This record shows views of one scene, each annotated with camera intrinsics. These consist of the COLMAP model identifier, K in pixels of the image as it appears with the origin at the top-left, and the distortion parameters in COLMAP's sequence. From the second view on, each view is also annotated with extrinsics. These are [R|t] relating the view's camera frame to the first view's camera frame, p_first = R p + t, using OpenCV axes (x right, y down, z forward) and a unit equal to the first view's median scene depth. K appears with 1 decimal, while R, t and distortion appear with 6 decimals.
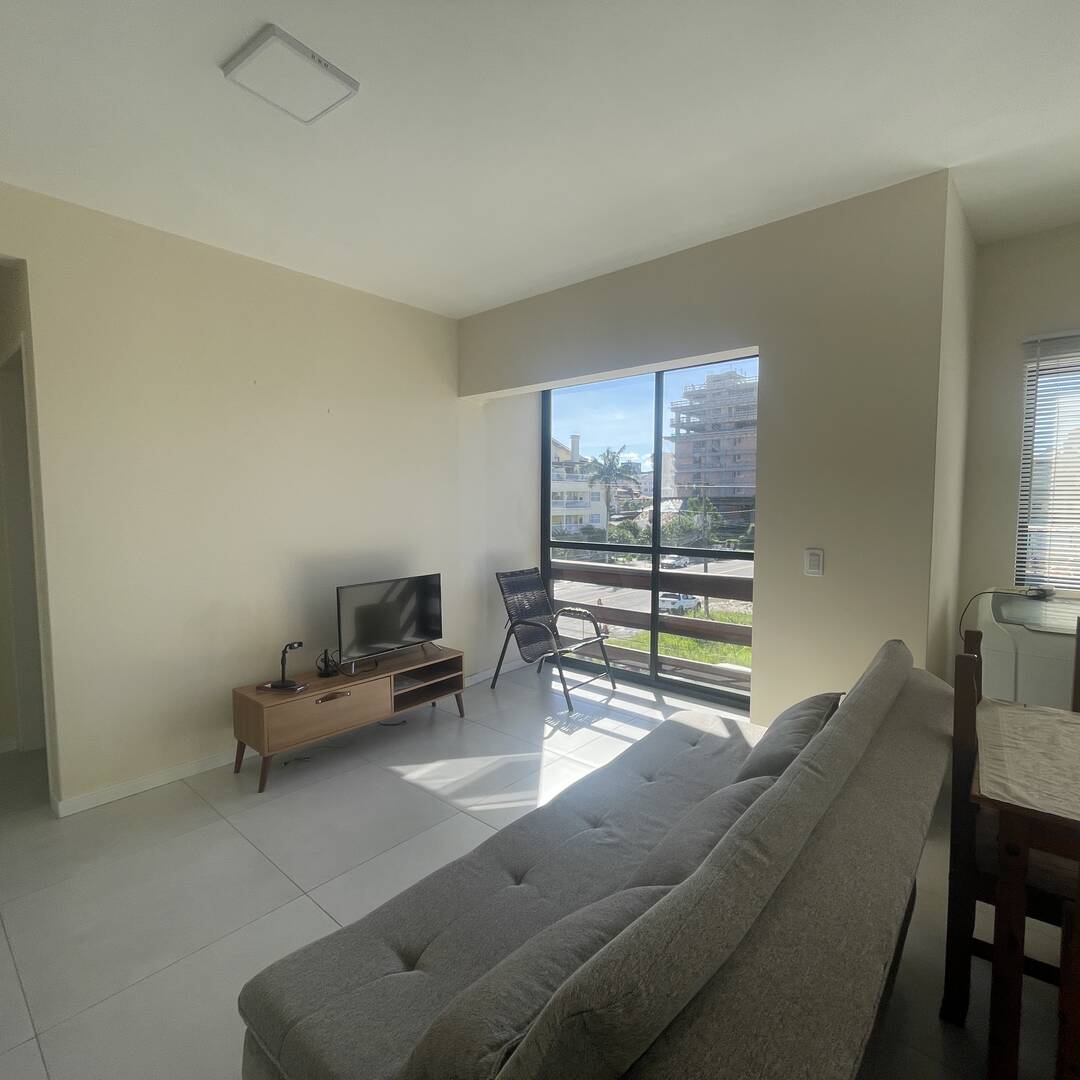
lens RADIAL K [[581.0, 0, 540.1], [0, 581.0, 542.0], [0, 0, 1]] dist [0.002162, -0.002879]
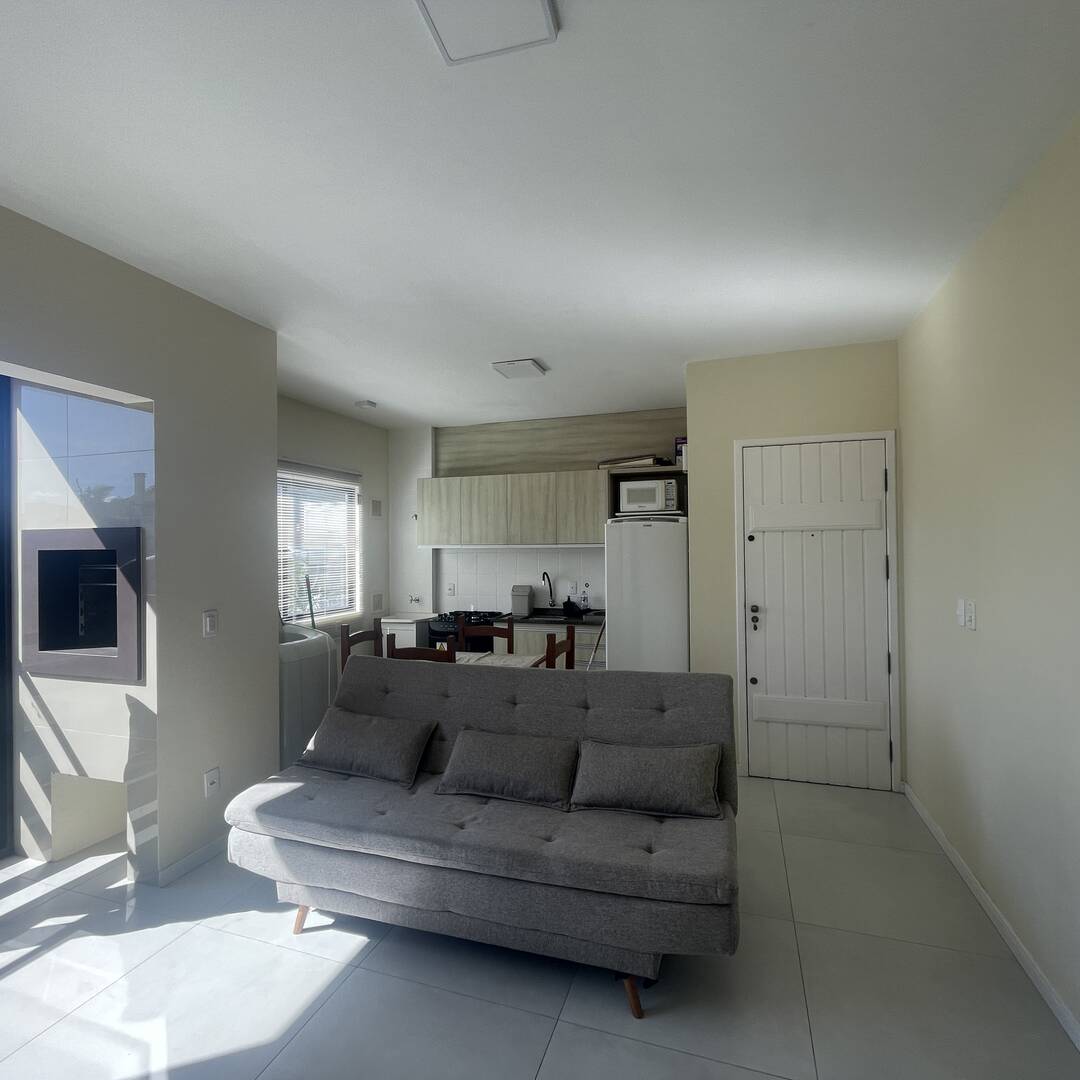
lens RADIAL K [[581.0, 0, 532.9], [0, 581.0, 539.3], [0, 0, 1]] dist [0.002162, -0.002879]
pose [[-0.372063, 0.018512, 0.928023, -0.588981], [0.074095, 0.997203, 0.009815, -0.067324], [-0.925245, 0.072414, -0.372394, 0.669407]]
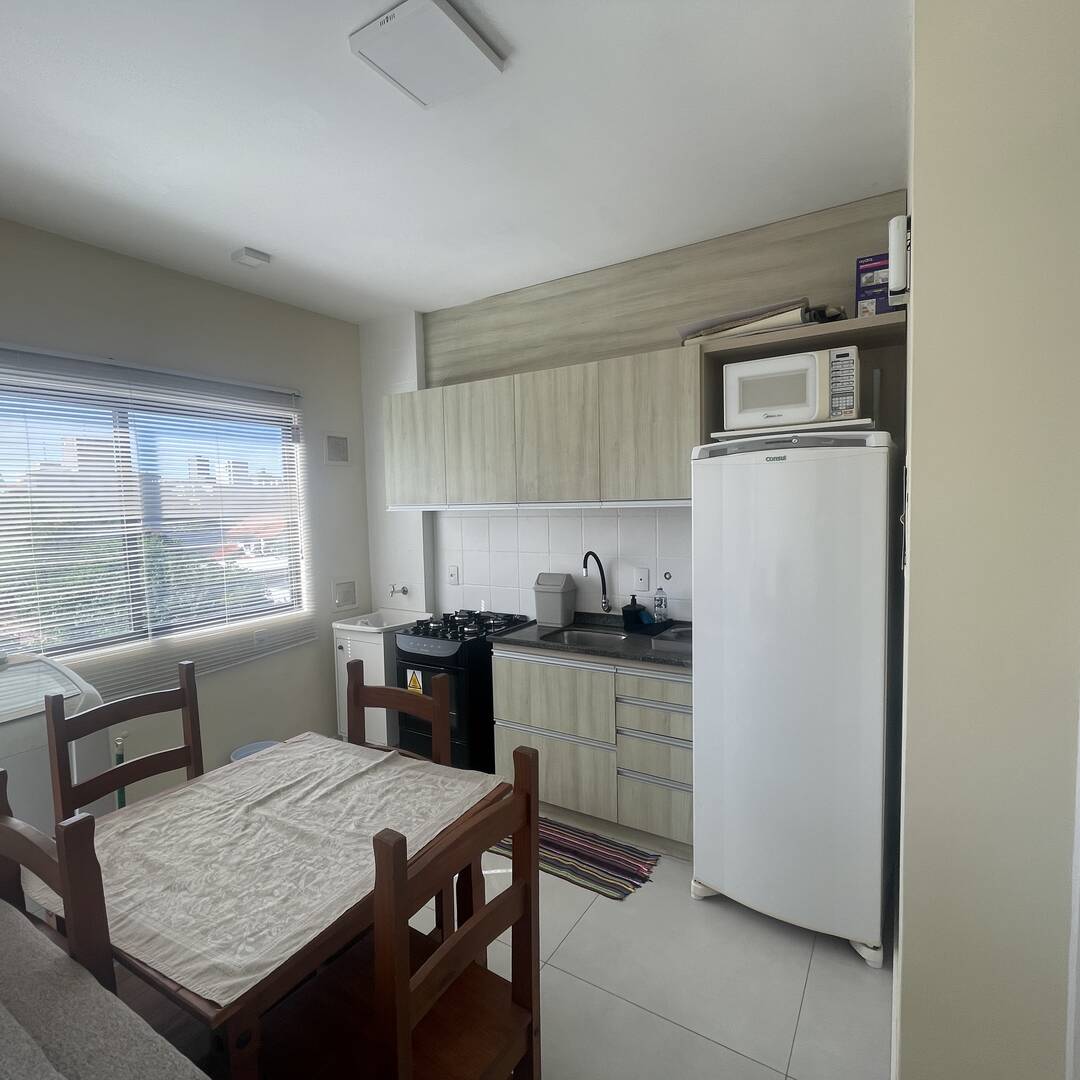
lens RADIAL K [[581.0, 0, 537.3], [0, 581.0, 541.8], [0, 0, 1]] dist [0.002162, -0.002879]
pose [[-0.153470, -0.061854, 0.986215, 0.020663], [0.095505, 0.992438, 0.077106, -0.050433], [-0.983527, 0.106022, -0.146403, 0.257229]]
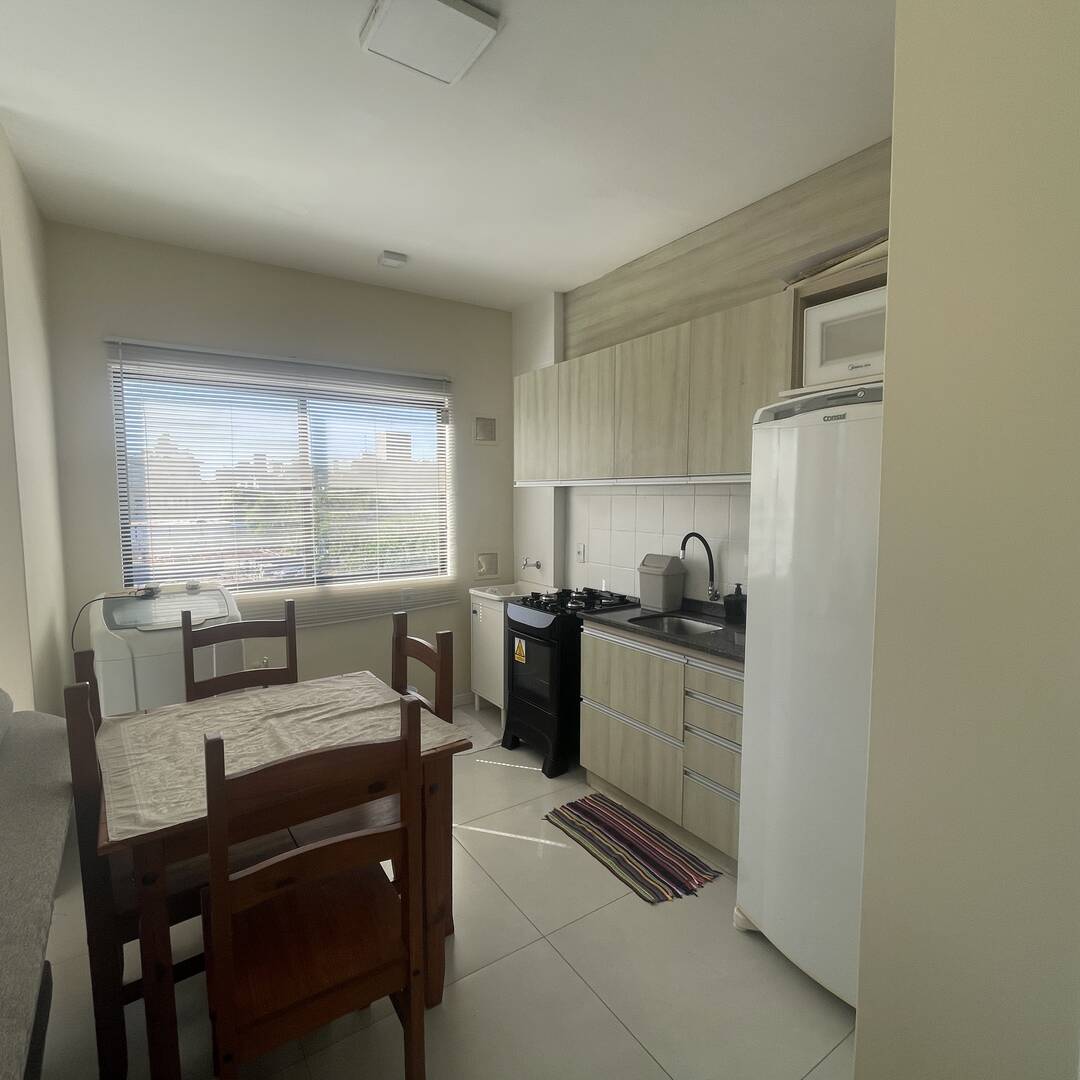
lens RADIAL K [[581.0, 0, 540.3], [0, 581.0, 540.8], [0, 0, 1]] dist [0.002162, -0.002879]
pose [[0.257357, -0.074889, 0.963410, 0.041330], [0.069931, 0.995822, 0.058727, -0.010893], [-0.963783, 0.052258, 0.261518, 0.042540]]
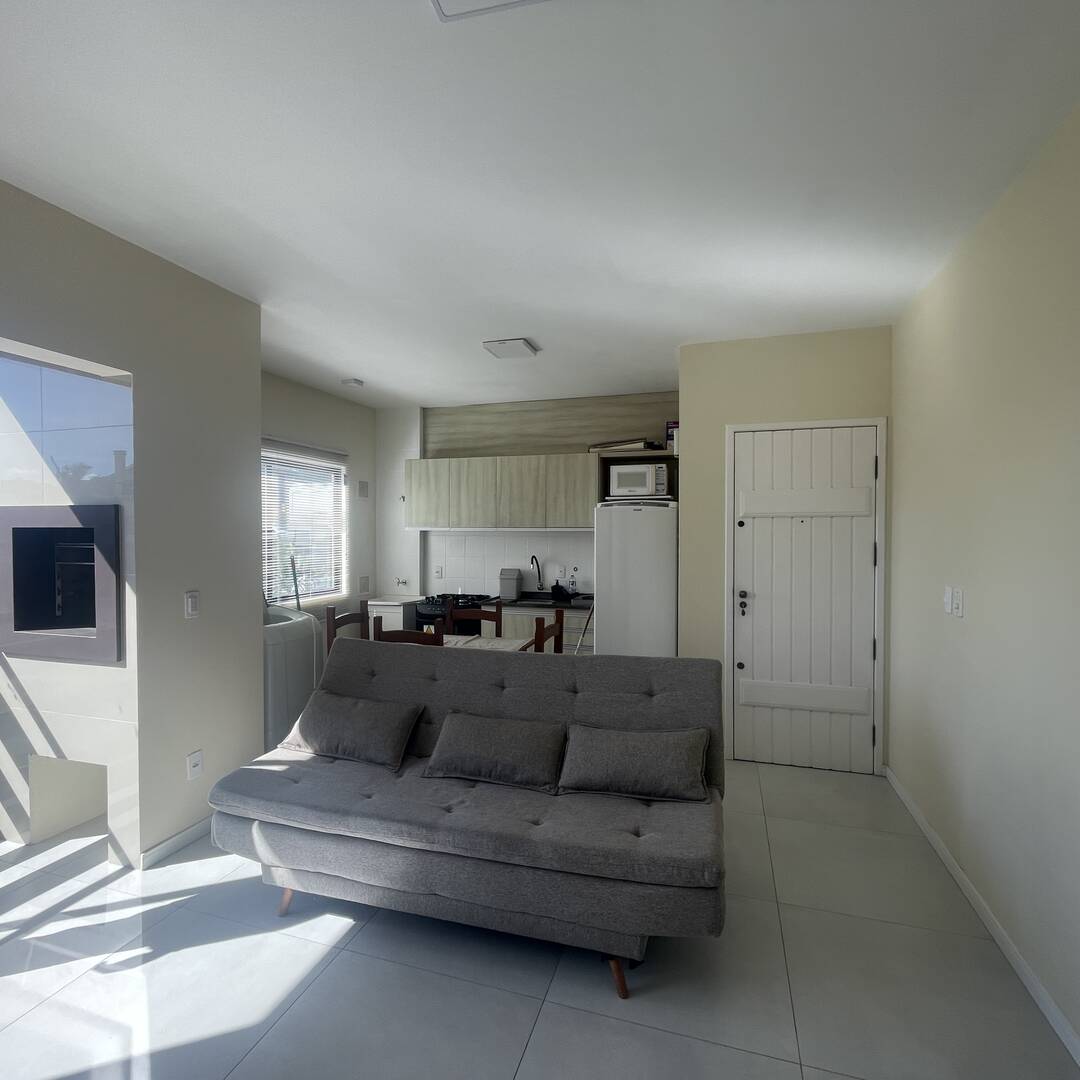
lens RADIAL K [[581.0, 0, 533.4], [0, 581.0, 539.8], [0, 0, 1]] dist [0.002162, -0.002879]
pose [[-0.392739, -0.012212, 0.919569, -0.577778], [0.062523, 0.997244, 0.039946, -0.066020], [-0.917522, 0.073182, -0.390893, 0.668703]]
